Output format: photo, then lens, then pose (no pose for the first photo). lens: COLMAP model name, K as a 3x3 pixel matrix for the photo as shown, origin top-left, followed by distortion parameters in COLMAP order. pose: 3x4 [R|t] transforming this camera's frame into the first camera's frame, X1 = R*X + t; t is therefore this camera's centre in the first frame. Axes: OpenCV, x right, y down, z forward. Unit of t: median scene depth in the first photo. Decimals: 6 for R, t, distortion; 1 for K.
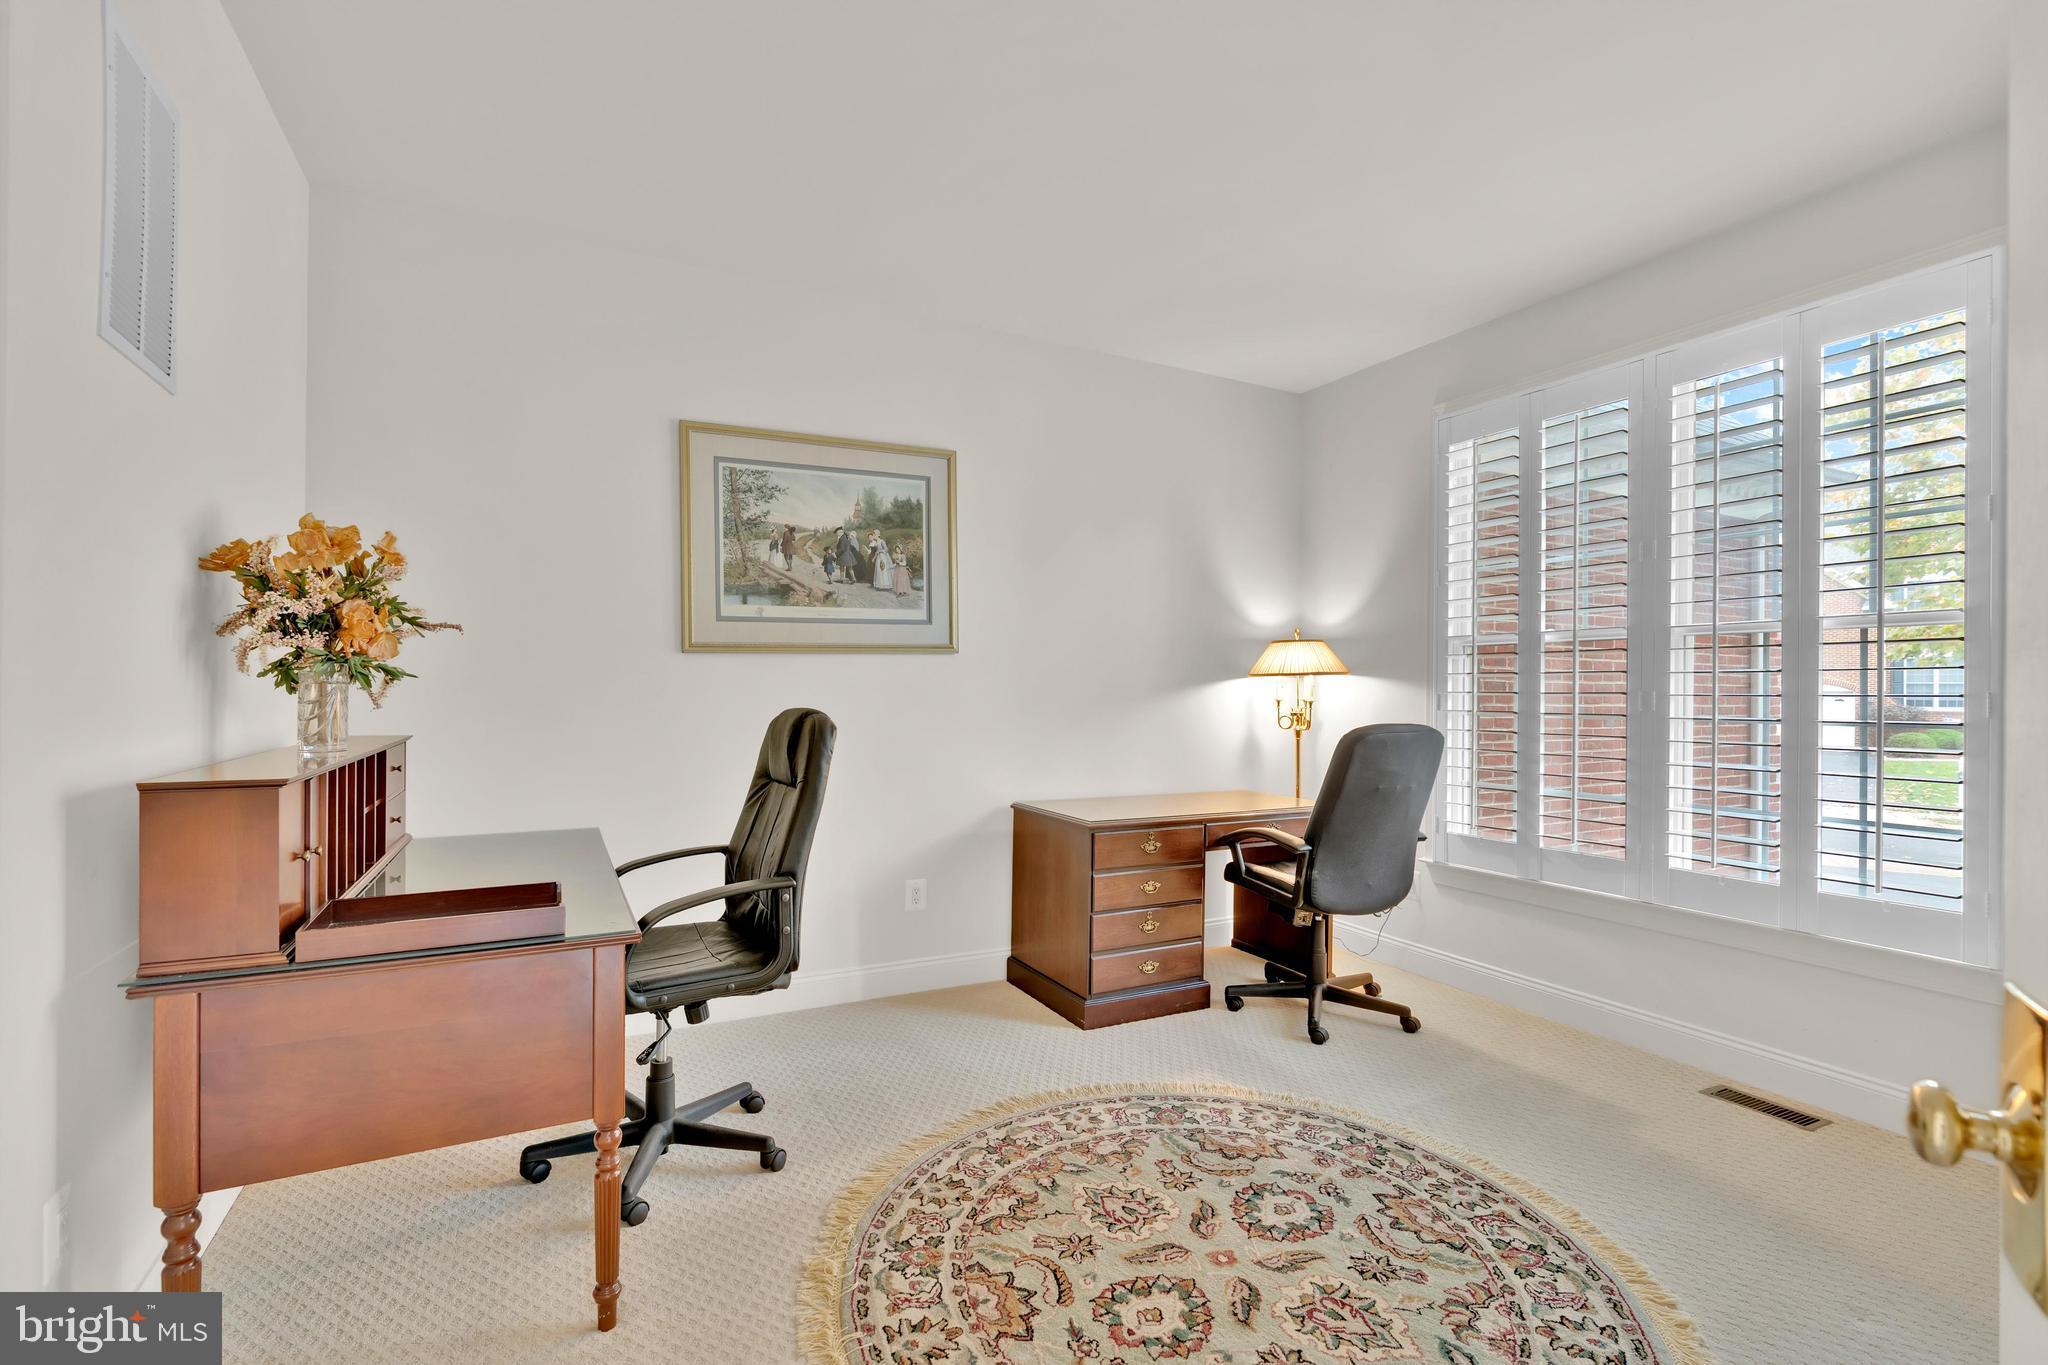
lens RADIAL K [[965.8, 0, 1022.5], [0, 965.8, 667.1], [0, 0, 1]] dist [-0.000842, -0.000064]
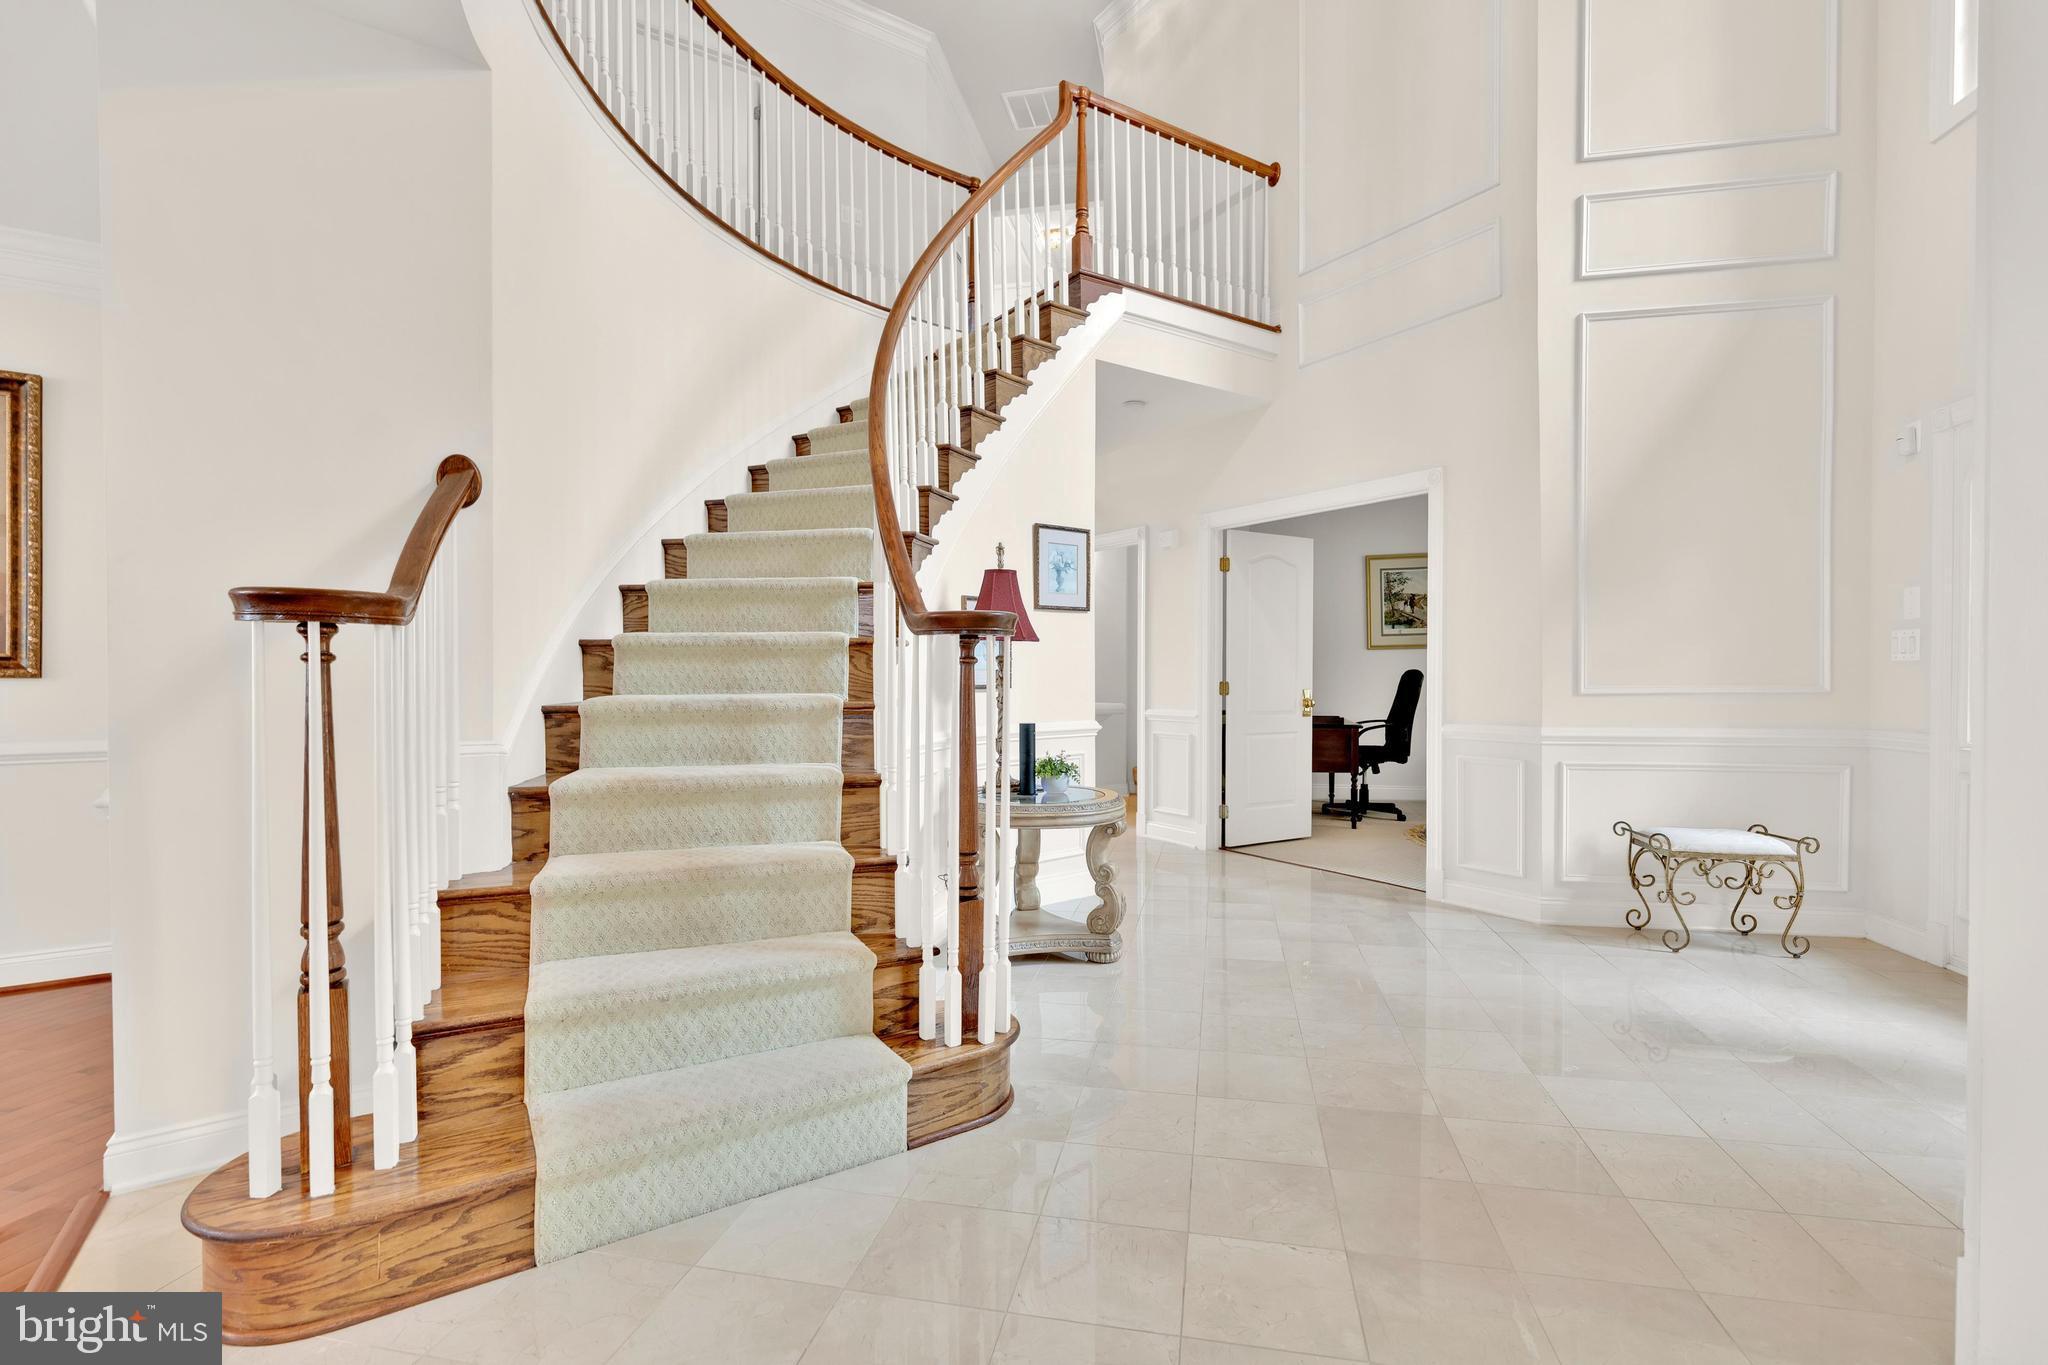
lens RADIAL K [[965.8, 0, 1022.5], [0, 965.8, 667.1], [0, 0, 1]] dist [-0.000842, -0.000064]
pose [[0.782598, -0.016495, -0.622309, 0.488948], [0.011059, 0.999860, -0.012595, 0.052510], [0.622430, 0.002975, 0.782670, -1.473201]]
